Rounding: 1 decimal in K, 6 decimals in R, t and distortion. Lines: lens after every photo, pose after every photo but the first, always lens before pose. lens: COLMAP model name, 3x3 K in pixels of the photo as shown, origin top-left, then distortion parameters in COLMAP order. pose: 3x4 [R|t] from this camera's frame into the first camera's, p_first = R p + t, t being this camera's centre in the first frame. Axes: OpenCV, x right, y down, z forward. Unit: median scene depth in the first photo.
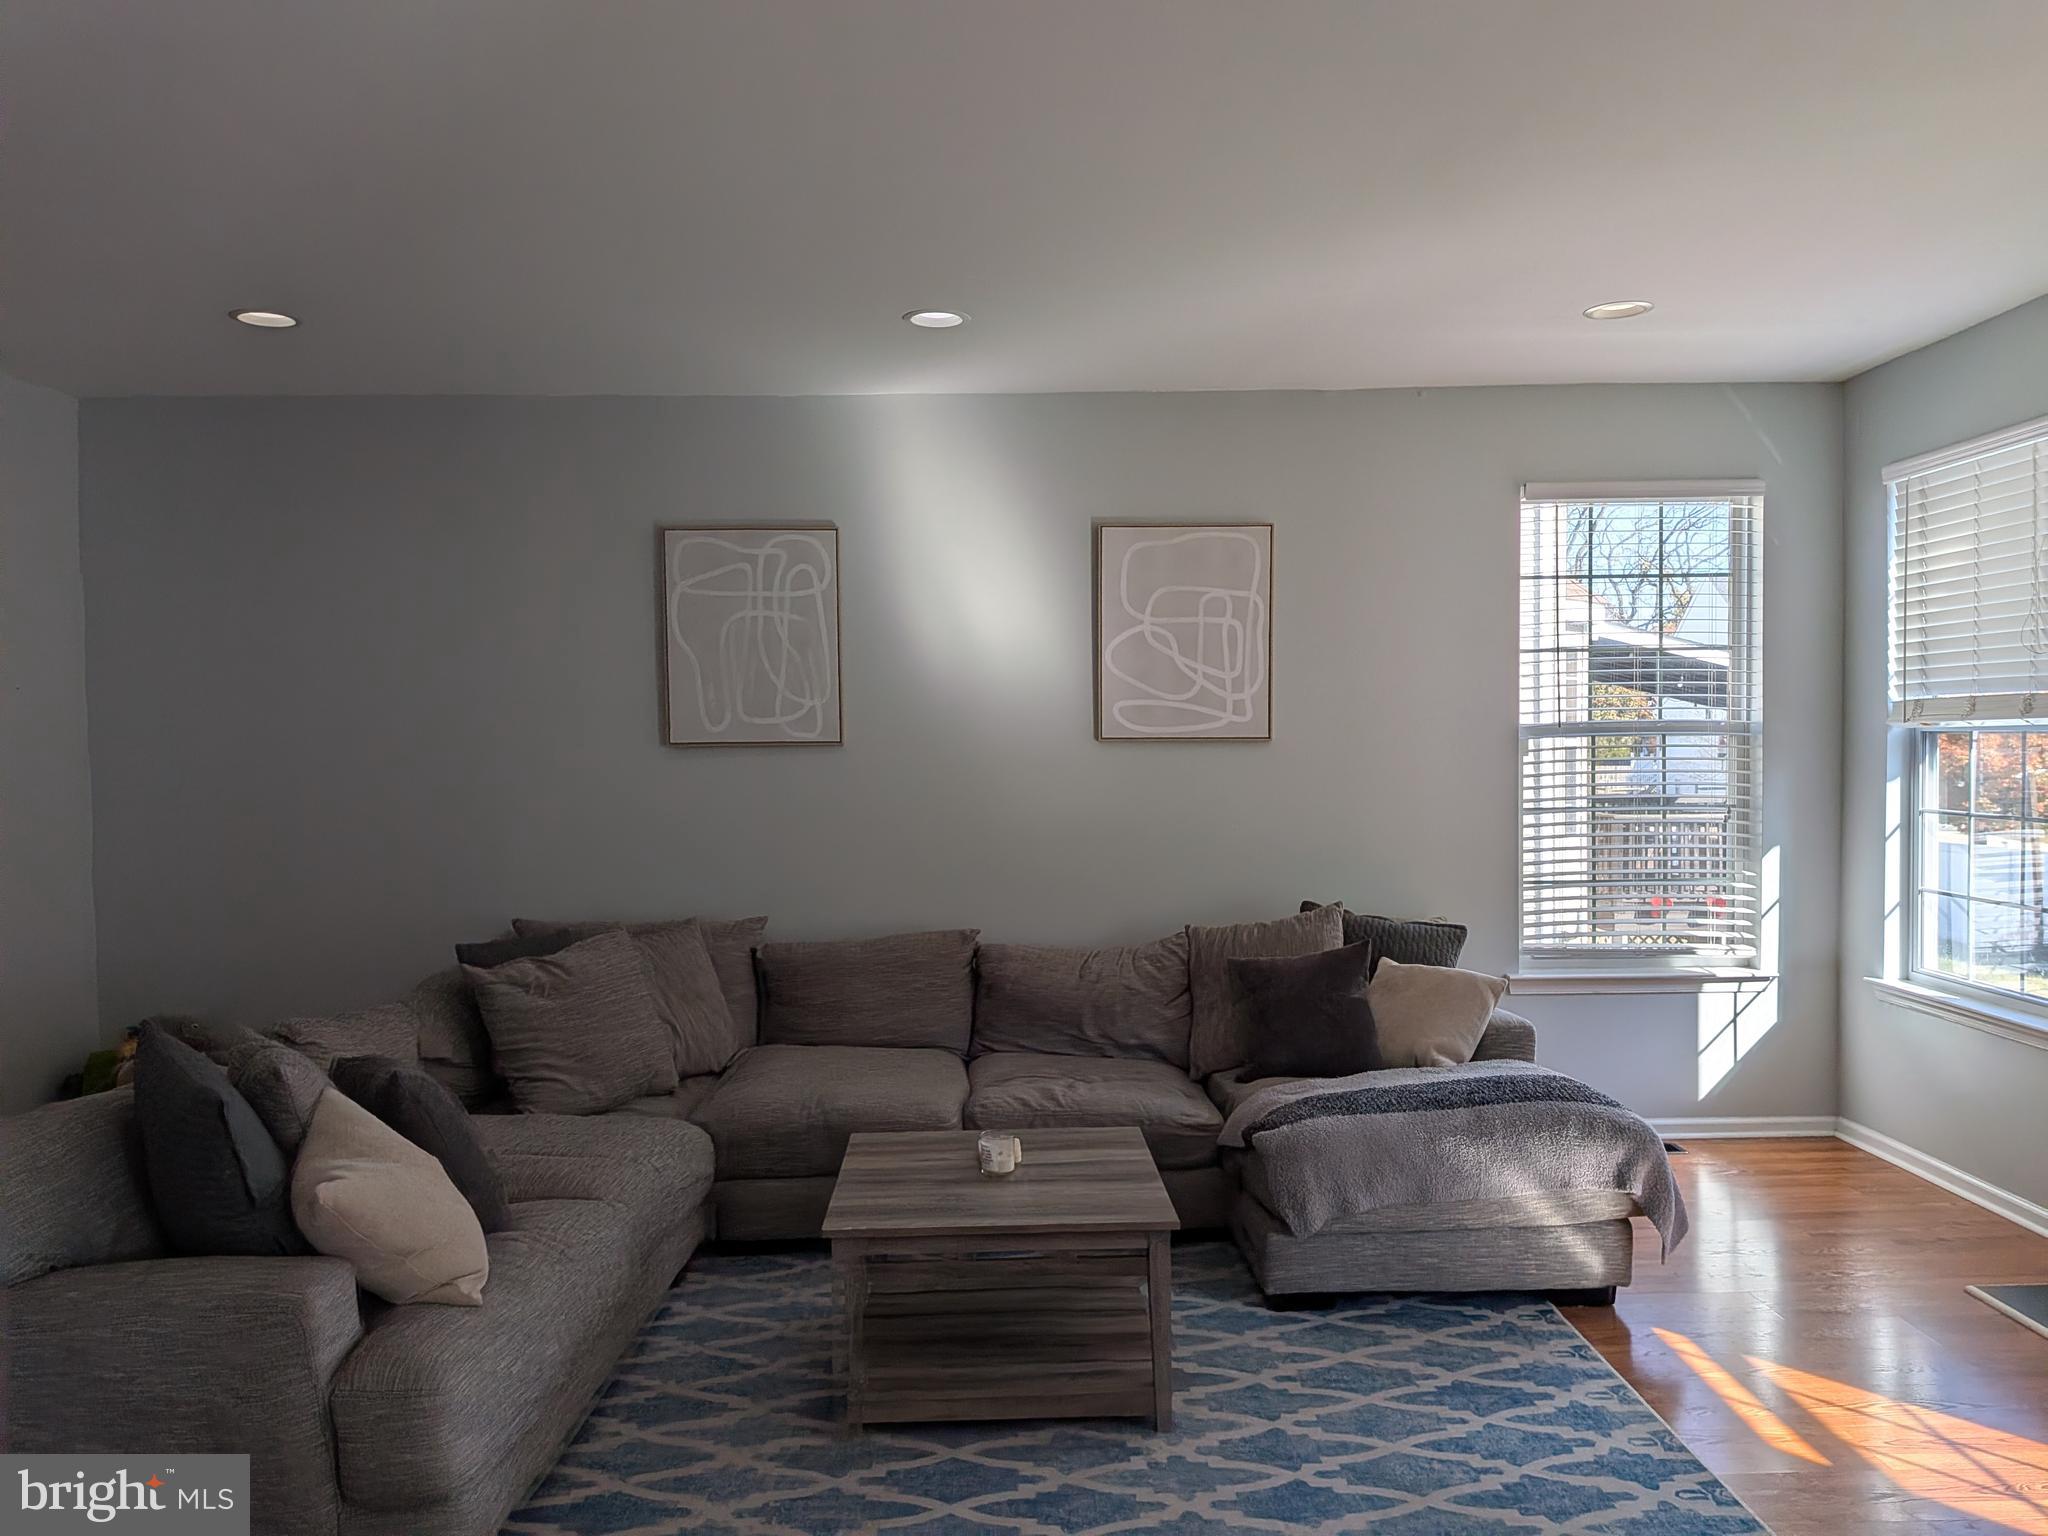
lens RADIAL K [[1437.8, 0, 1035.9], [0, 1437.8, 775.3], [0, 0, 1]] dist [0.042315, -0.044648]
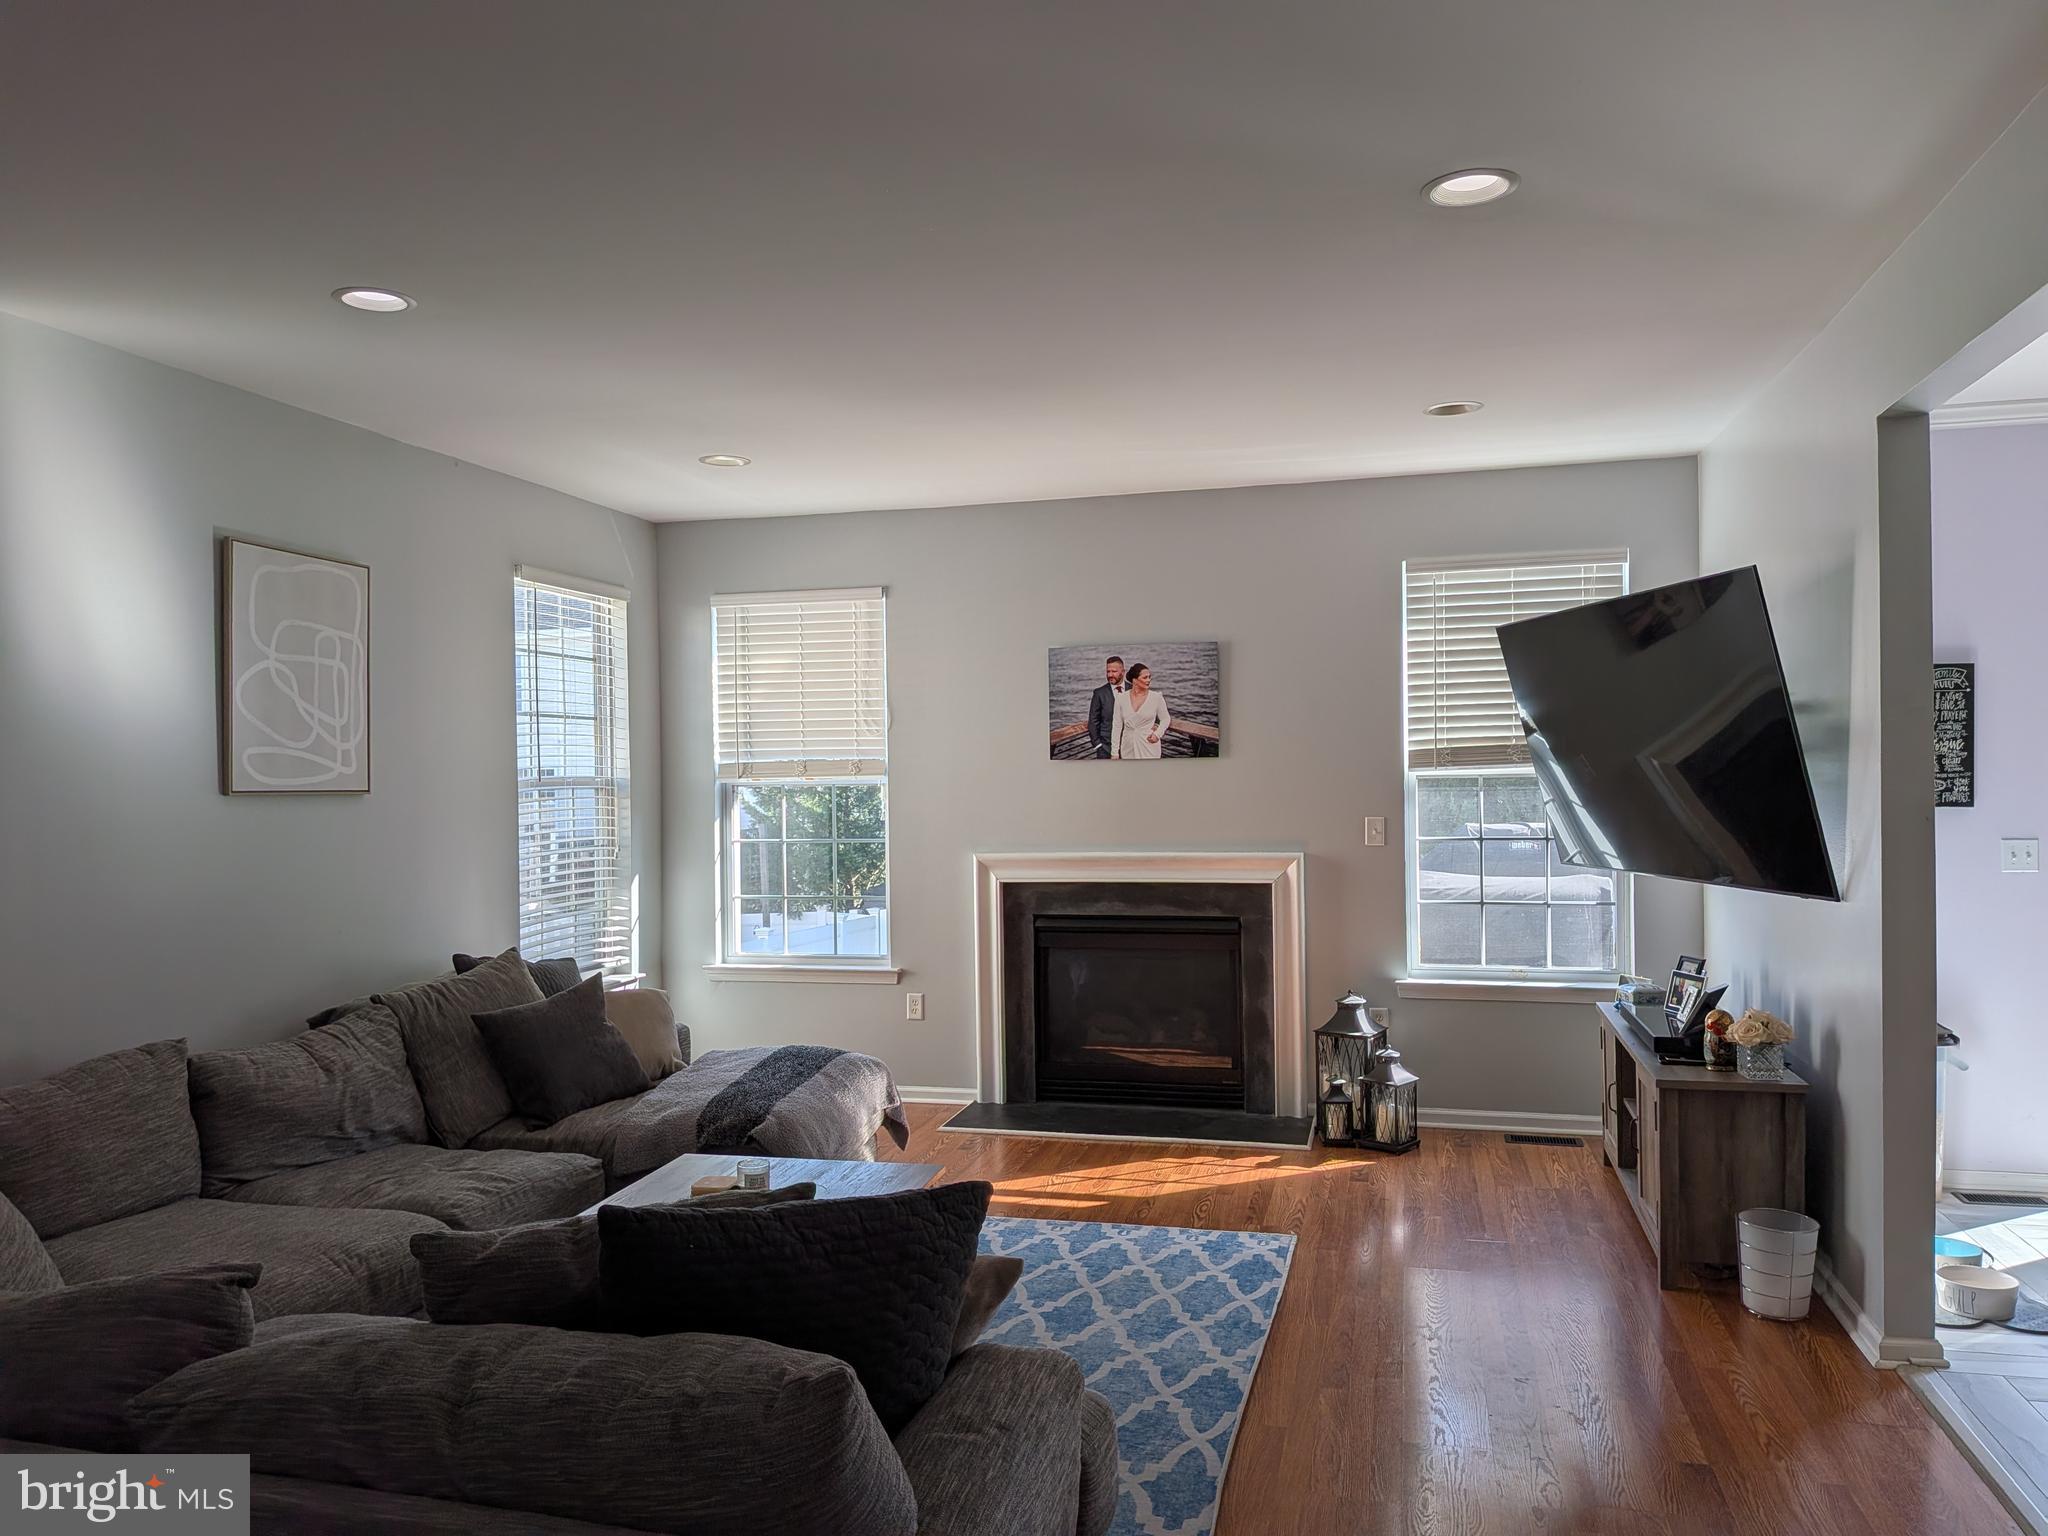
lens RADIAL K [[1442.1, 0, 1024.0], [0, 1442.1, 768.0], [0, 0, 1]] dist [0.098141, -0.171592]
pose [[0.275745, 0.013323, 0.961138, -0.643320], [0.026554, 0.999417, -0.021472, -0.008992], [-0.960864, 0.031443, 0.275231, 0.324722]]
